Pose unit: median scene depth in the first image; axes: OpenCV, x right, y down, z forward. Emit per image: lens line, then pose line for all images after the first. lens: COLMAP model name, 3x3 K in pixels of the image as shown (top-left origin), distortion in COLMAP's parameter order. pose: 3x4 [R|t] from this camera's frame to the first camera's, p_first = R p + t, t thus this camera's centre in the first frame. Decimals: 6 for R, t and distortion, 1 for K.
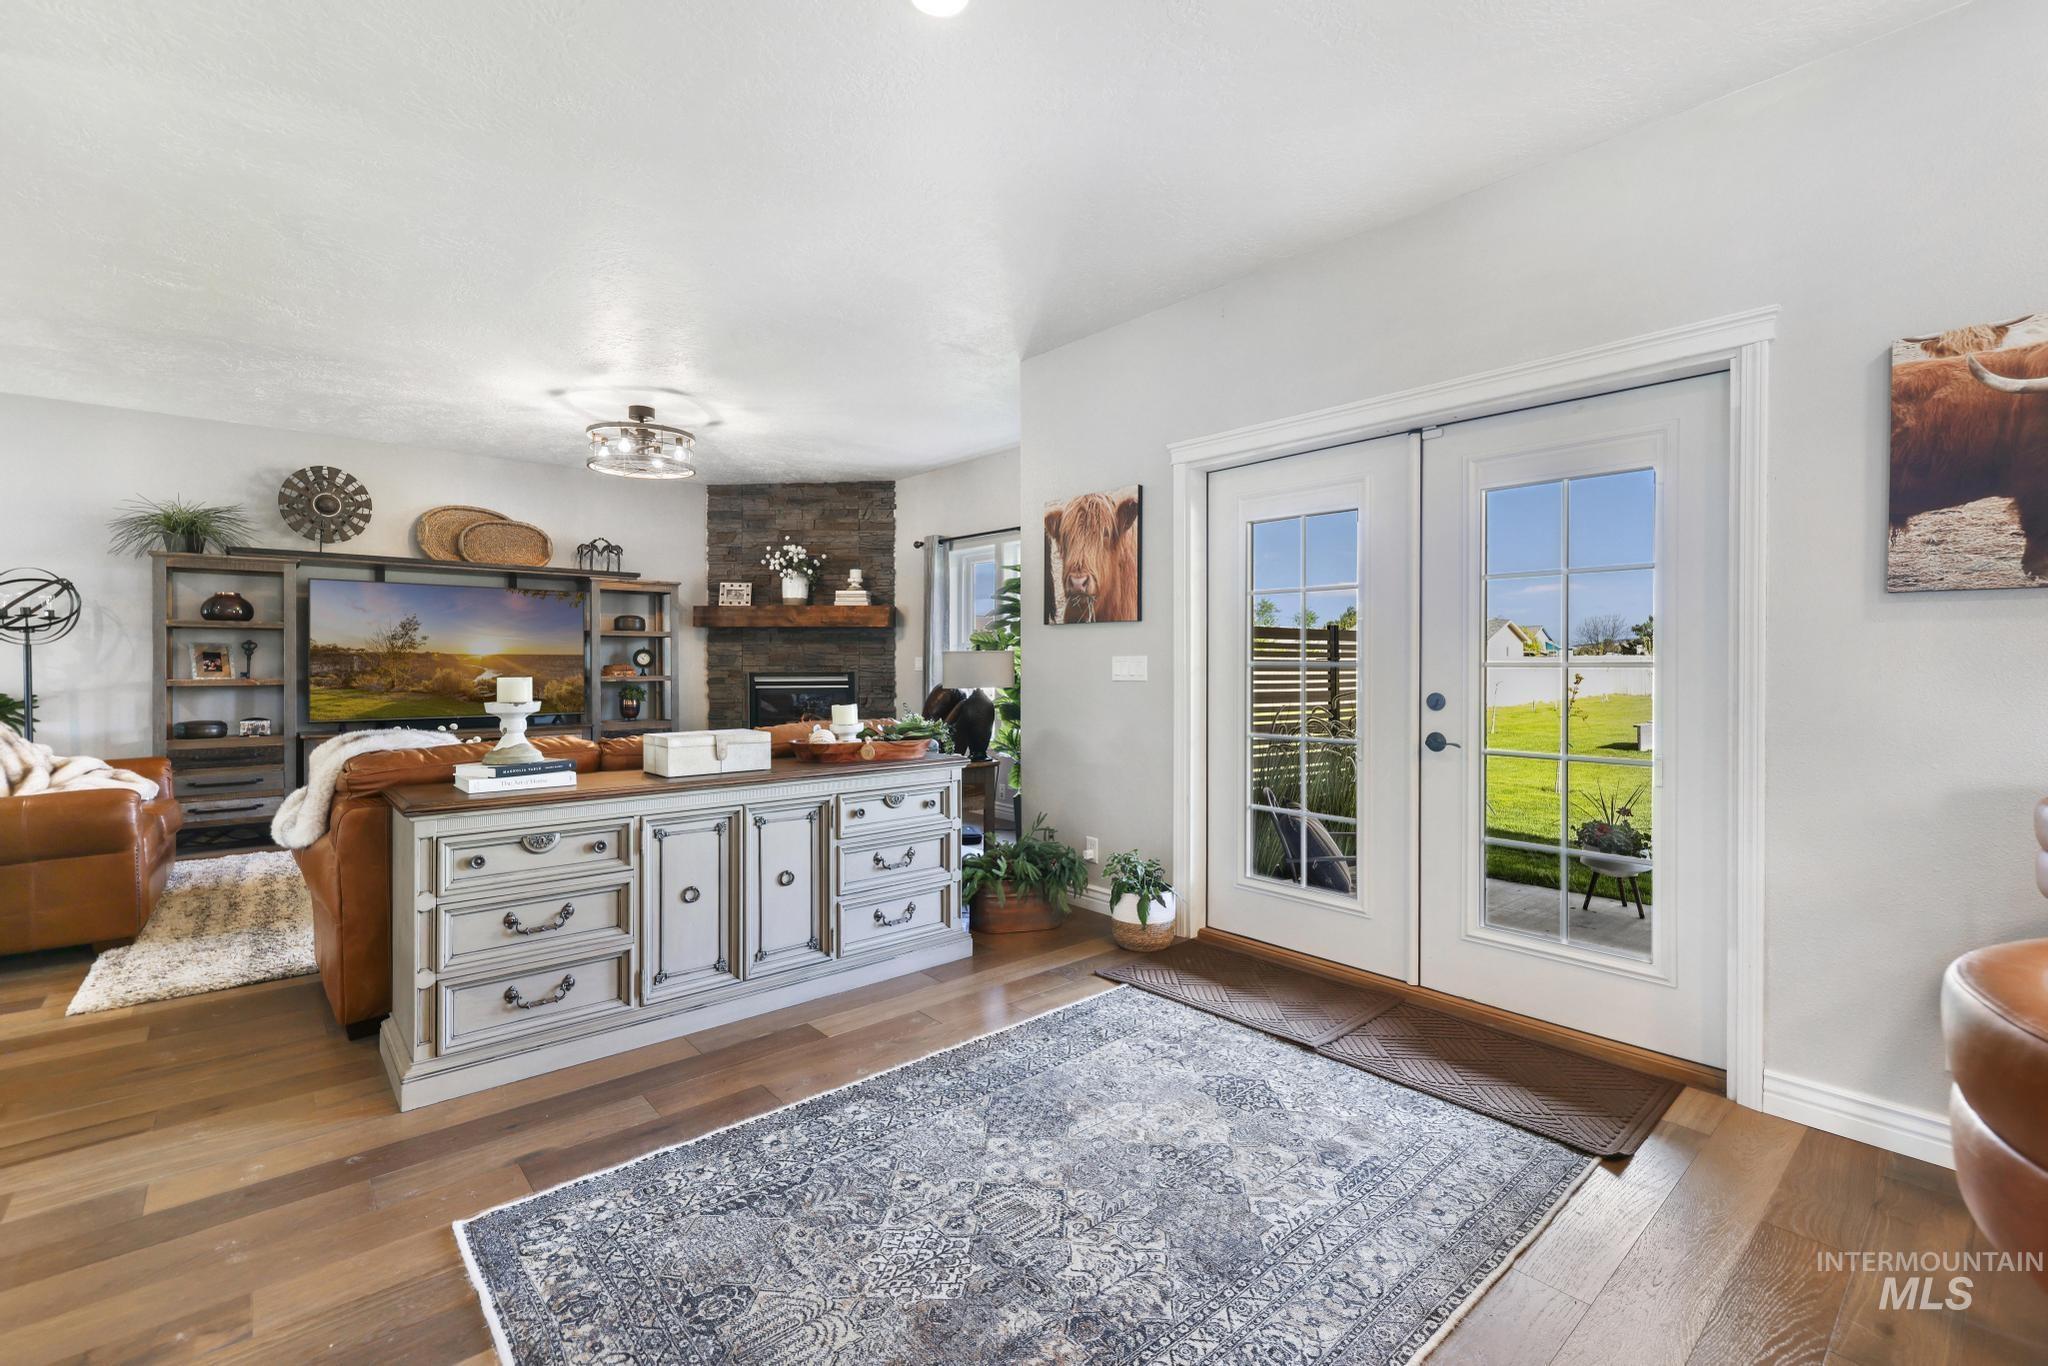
lens RADIAL K [[900.1, 0, 1018.7], [0, 900.1, 673.2], [0, 0, 1]] dist [0.001375, 0.000270]
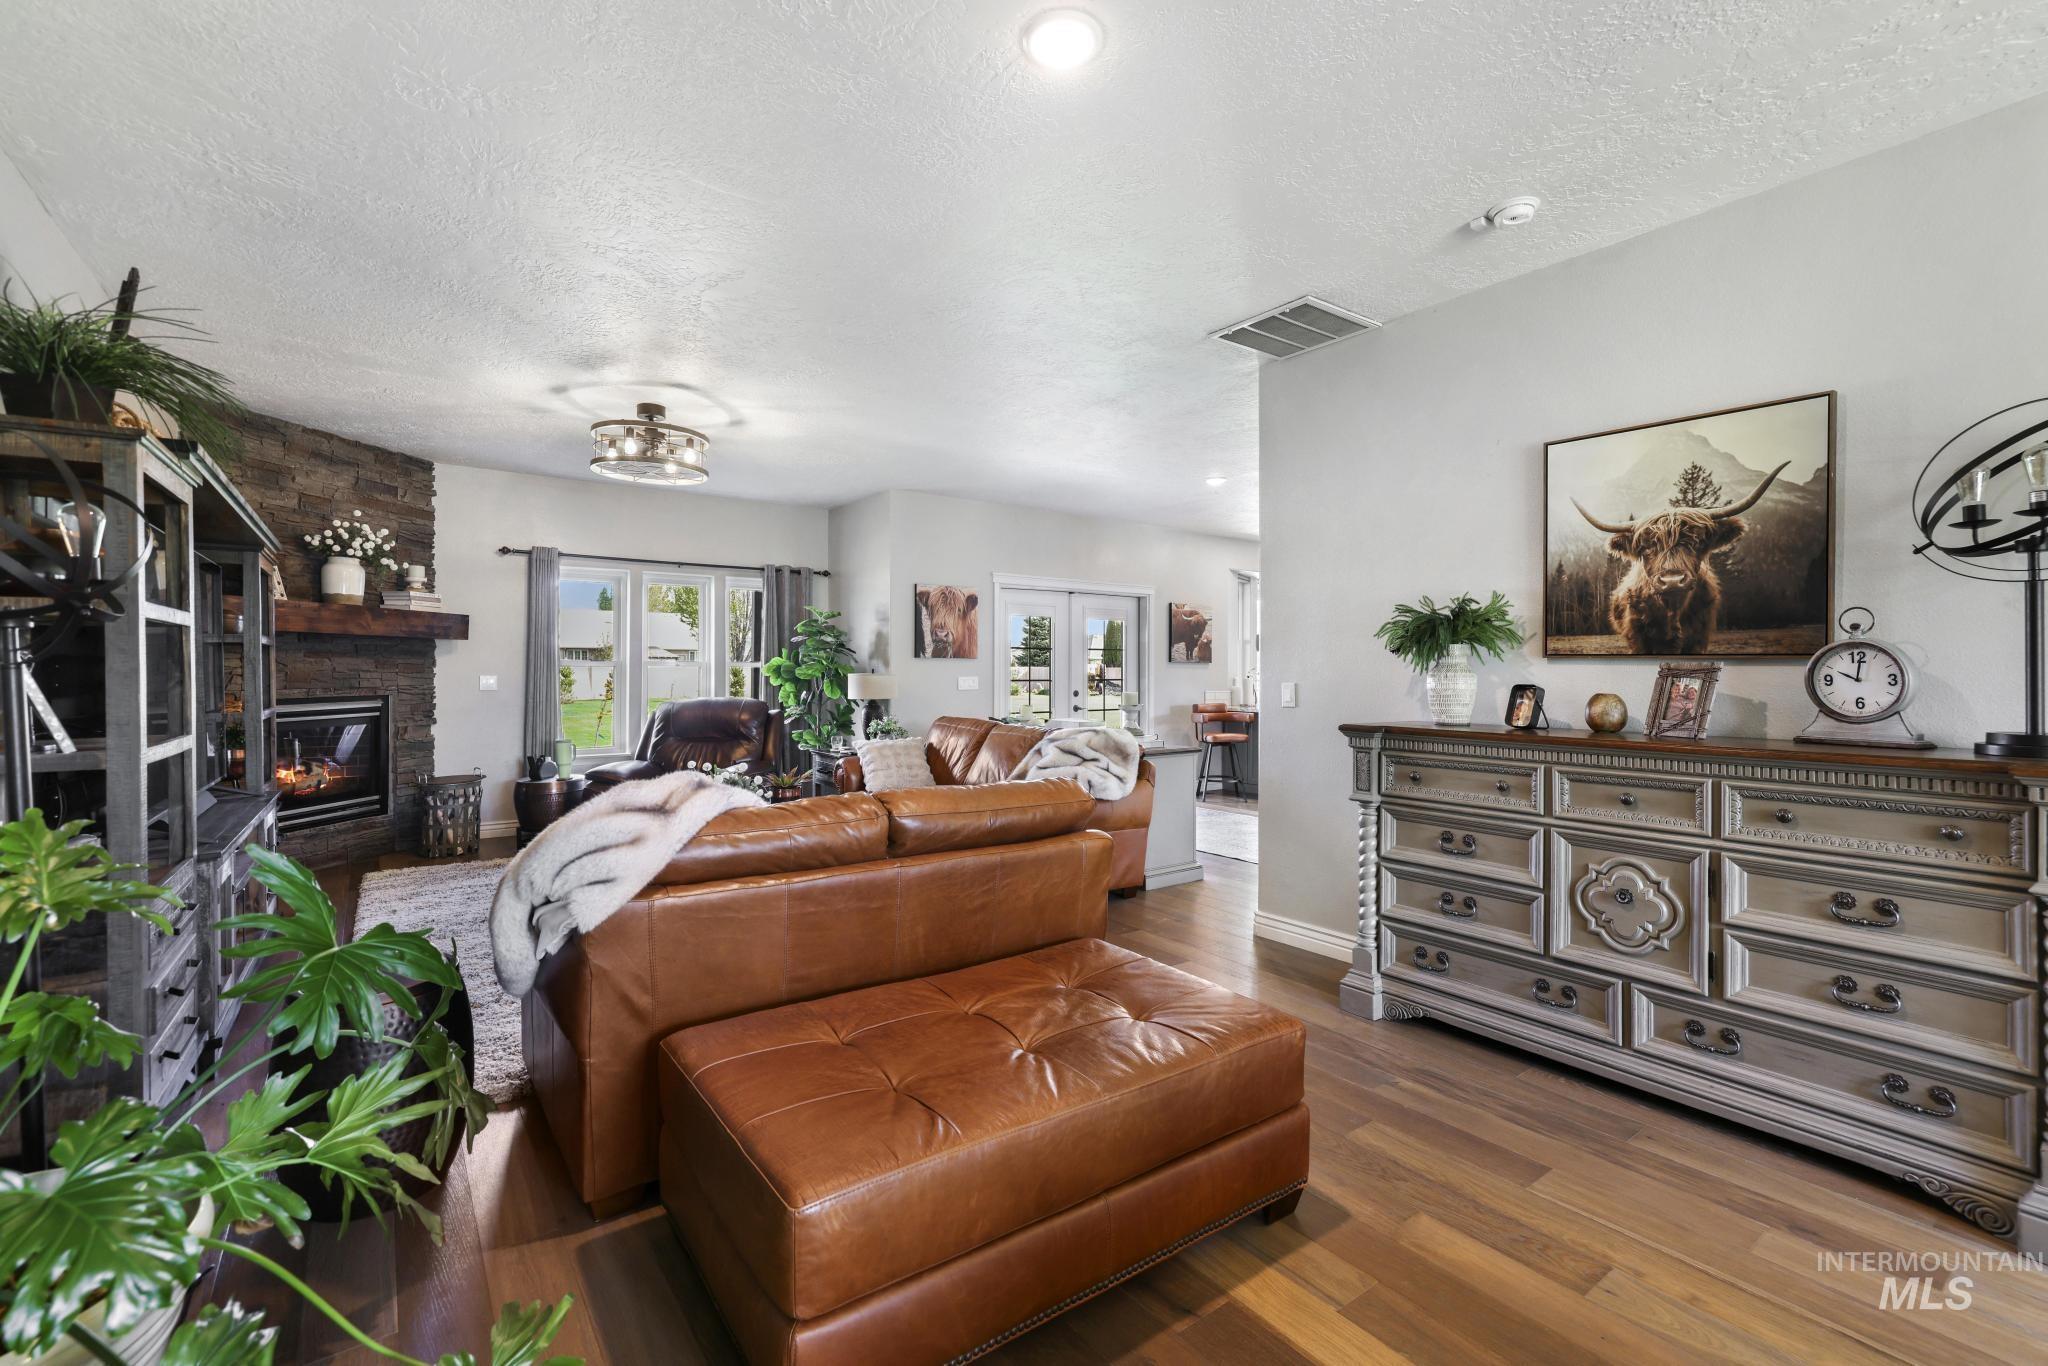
lens RADIAL K [[873.0, 0, 1021.9], [0, 873.0, 667.2], [0, 0, 1]] dist [-0.000292, -0.000030]
pose [[0.072531, 0.000905, 0.997366, -1.230481], [0.009239, 0.999956, -0.001579, -0.025614], [-0.997323, 0.009329, 0.072519, 0.550602]]
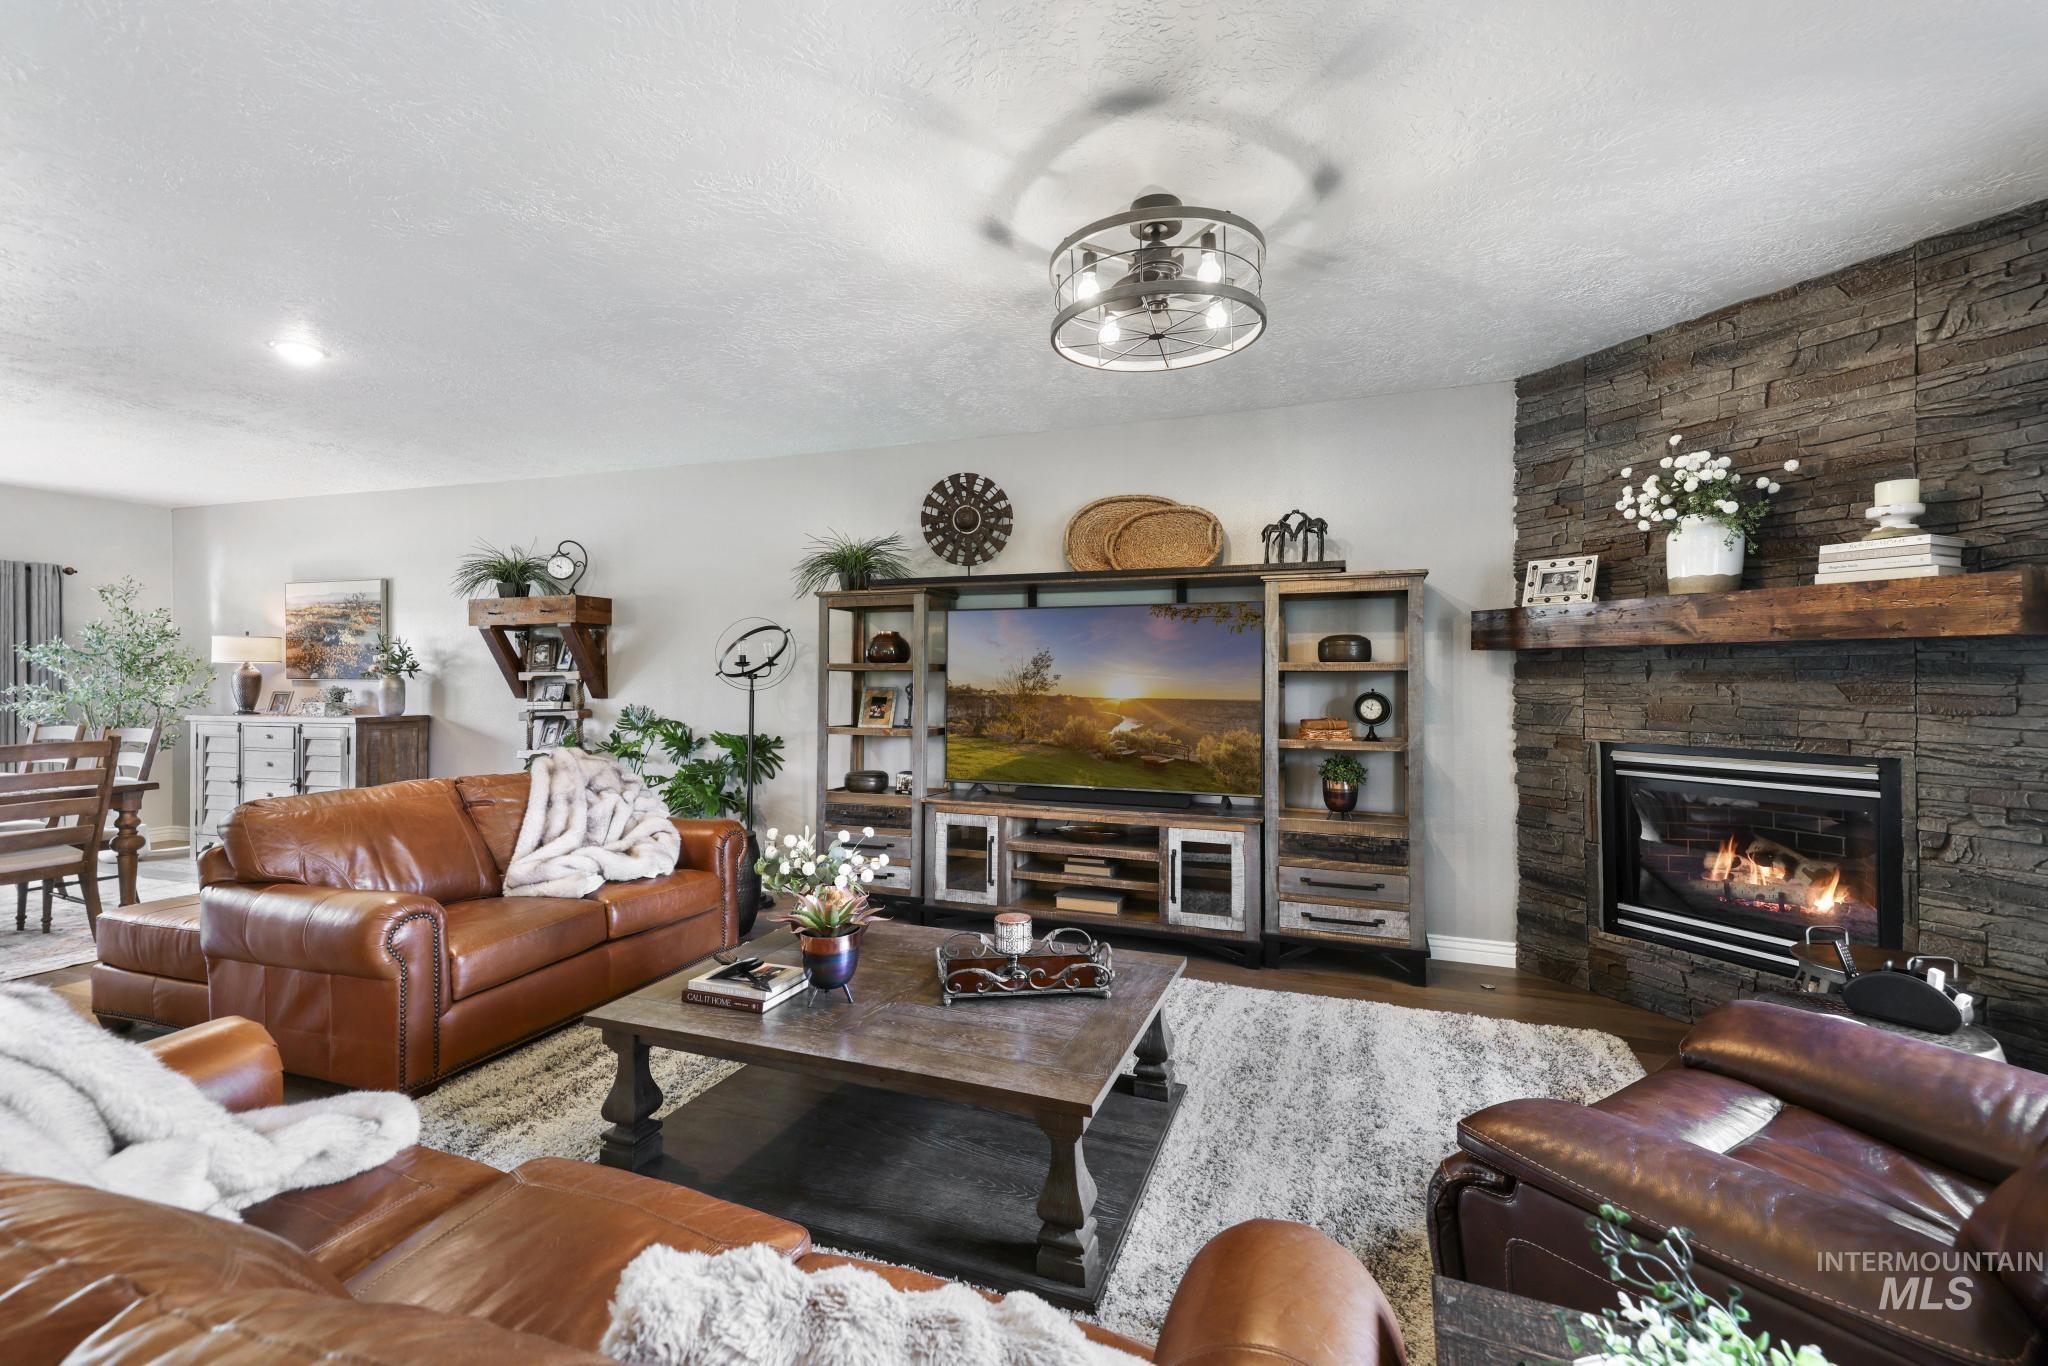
lens RADIAL K [[886.3, 0, 1023.6], [0, 886.3, 672.9], [0, 0, 1]] dist [0.034665, -0.000186]
pose [[0.488691, -0.005381, -0.872440, -0.040533], [-0.007345, 0.999920, -0.010281, -0.041361], [0.872426, 0.011432, 0.488613, 0.683748]]
